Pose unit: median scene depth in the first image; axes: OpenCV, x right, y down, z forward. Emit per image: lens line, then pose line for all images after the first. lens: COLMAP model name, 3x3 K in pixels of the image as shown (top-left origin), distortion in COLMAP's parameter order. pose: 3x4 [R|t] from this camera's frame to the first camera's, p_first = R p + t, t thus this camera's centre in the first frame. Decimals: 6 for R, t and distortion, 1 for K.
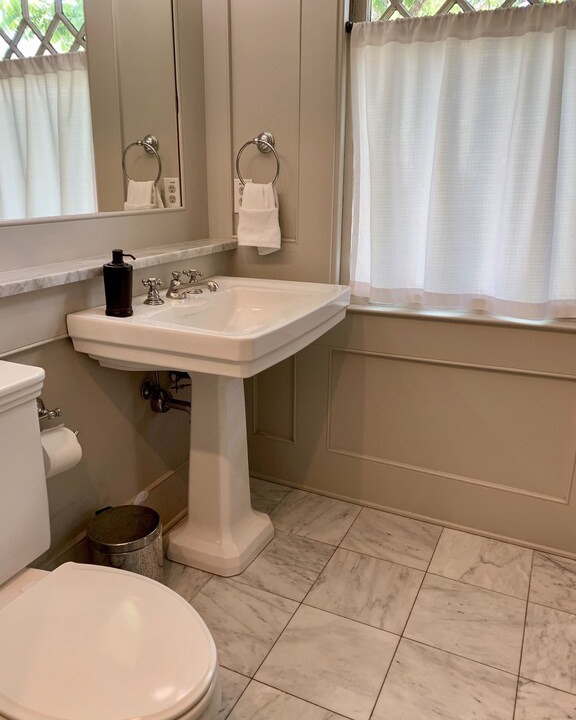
lens RADIAL K [[565.7, 0, 303.3], [0, 565.7, 349.0], [0, 0, 1]] dist [-0.004547, -0.013788]
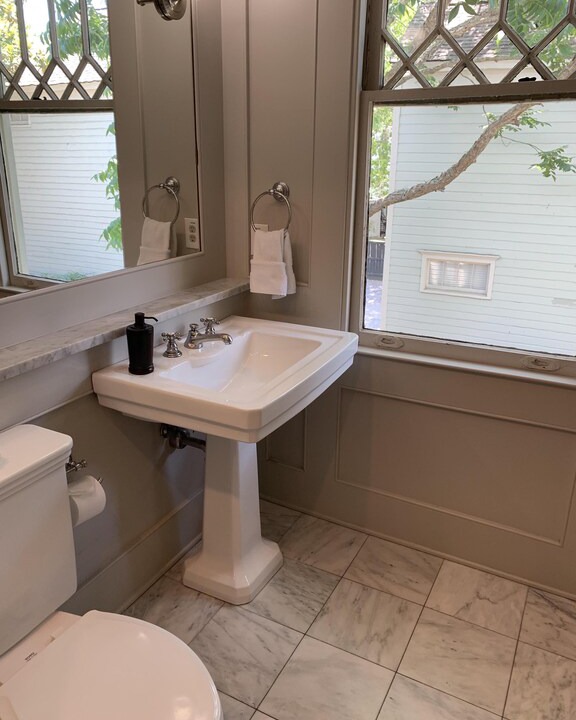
lens RADIAL K [[565.7, 0, 303.3], [0, 565.7, 349.0], [0, 0, 1]] dist [-0.004547, -0.013788]
pose [[0.999098, 0.018569, -0.038191, 0.022710], [-0.017495, 0.999447, 0.028271, -0.117675], [0.038695, -0.027577, 0.998870, -0.057637]]
